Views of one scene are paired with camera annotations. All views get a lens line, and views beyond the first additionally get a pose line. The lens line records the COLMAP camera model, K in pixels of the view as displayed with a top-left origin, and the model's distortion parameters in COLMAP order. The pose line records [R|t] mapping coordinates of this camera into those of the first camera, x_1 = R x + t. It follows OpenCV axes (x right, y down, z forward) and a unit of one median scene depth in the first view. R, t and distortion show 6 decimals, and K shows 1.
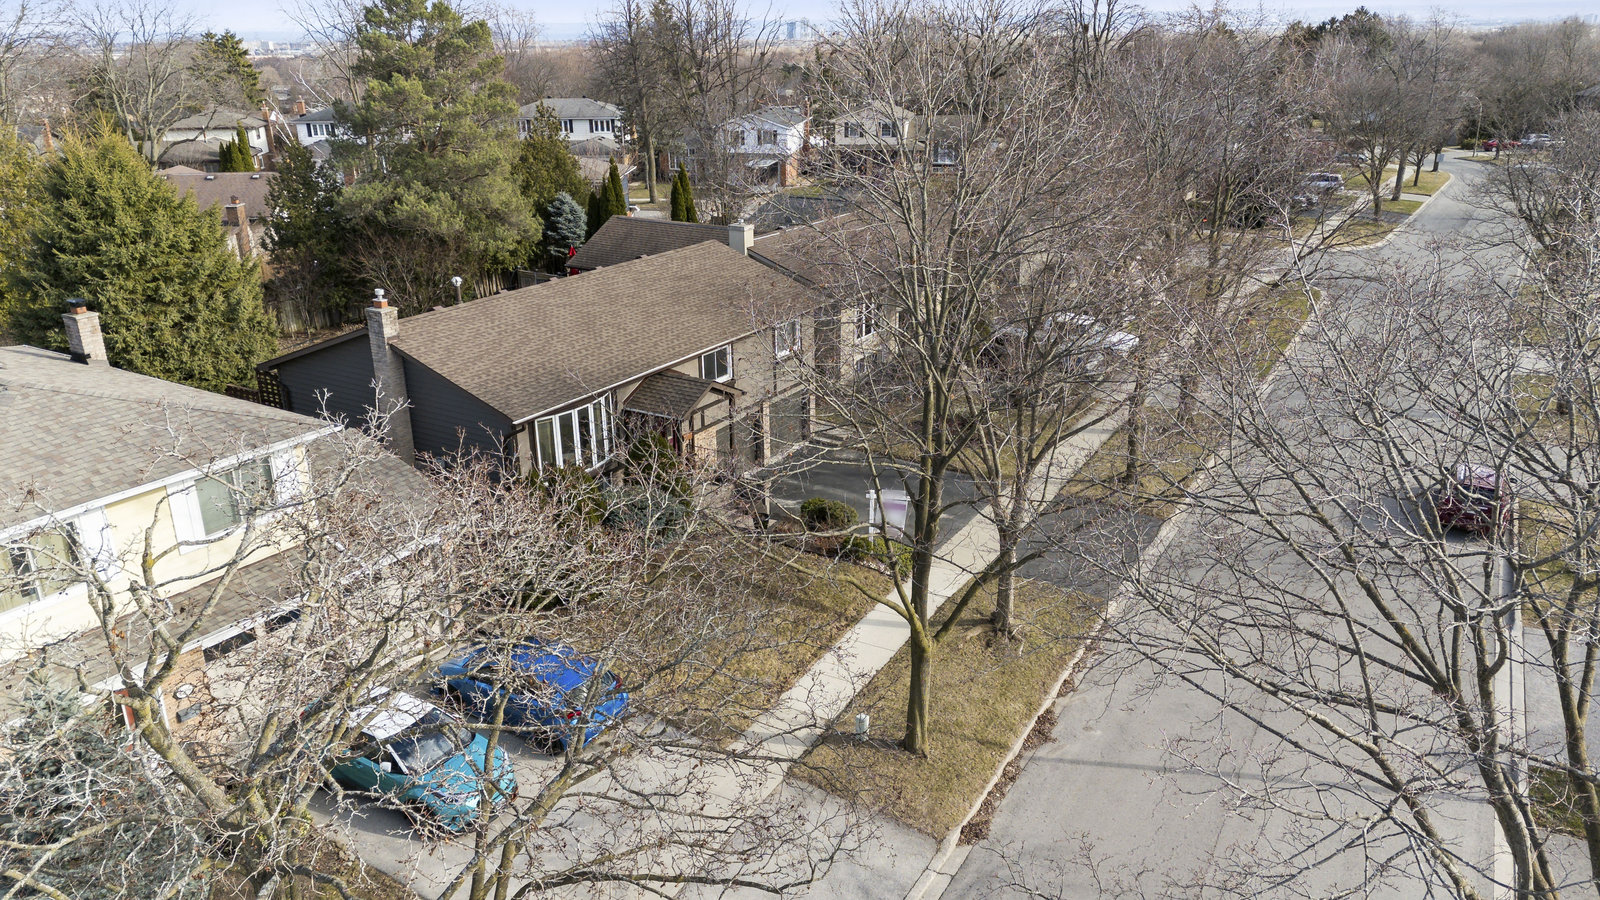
lens RADIAL K [[1156.0, 0, 800.0], [0, 1156.0, 450.0], [0, 0, 1]] dist [0.063504, -0.068538]
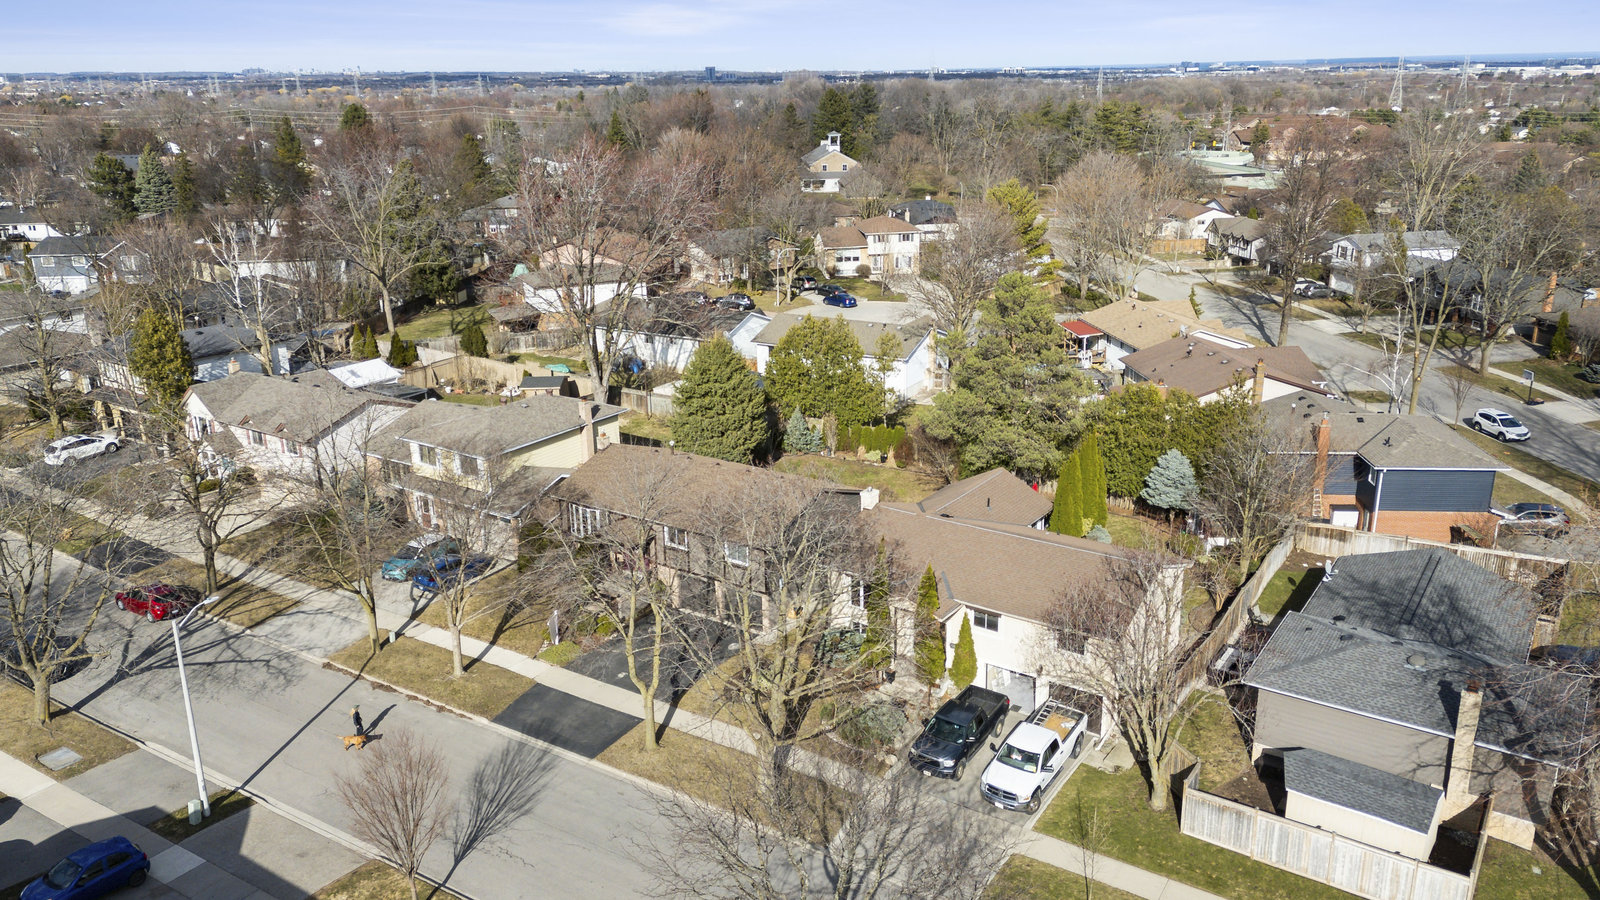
lens RADIAL K [[1193.7, 0, 804.7], [0, 1193.7, 446.3], [0, 0, 1]] dist [0.091099, -0.077966]
pose [[-0.042567, 0.313583, -0.948606, 1.708084], [-0.325383, 0.893351, 0.309918, -0.883426], [0.944624, 0.321853, 0.064007, 1.129344]]
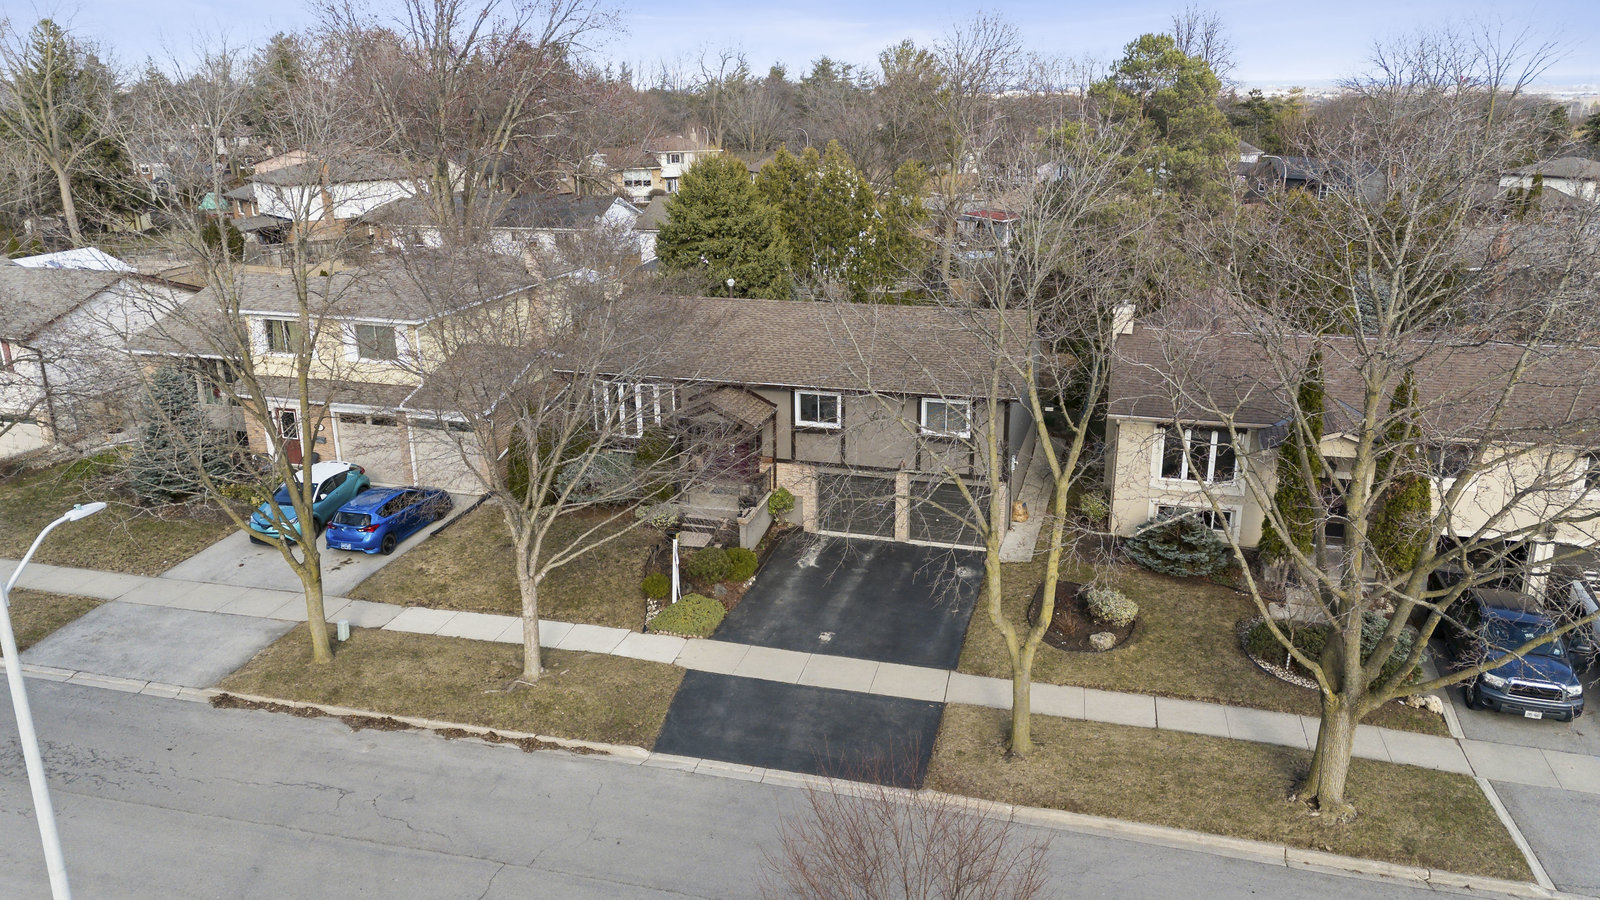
lens RADIAL K [[1173.0, 0, 801.6], [0, 1173.0, 442.4], [0, 0, 1]] dist [0.086192, -0.069343]
pose [[0.263362, 0.291560, -0.919583, 0.967093], [-0.323694, 0.924680, 0.200472, -0.271568], [0.908770, 0.244867, 0.337902, 0.712374]]
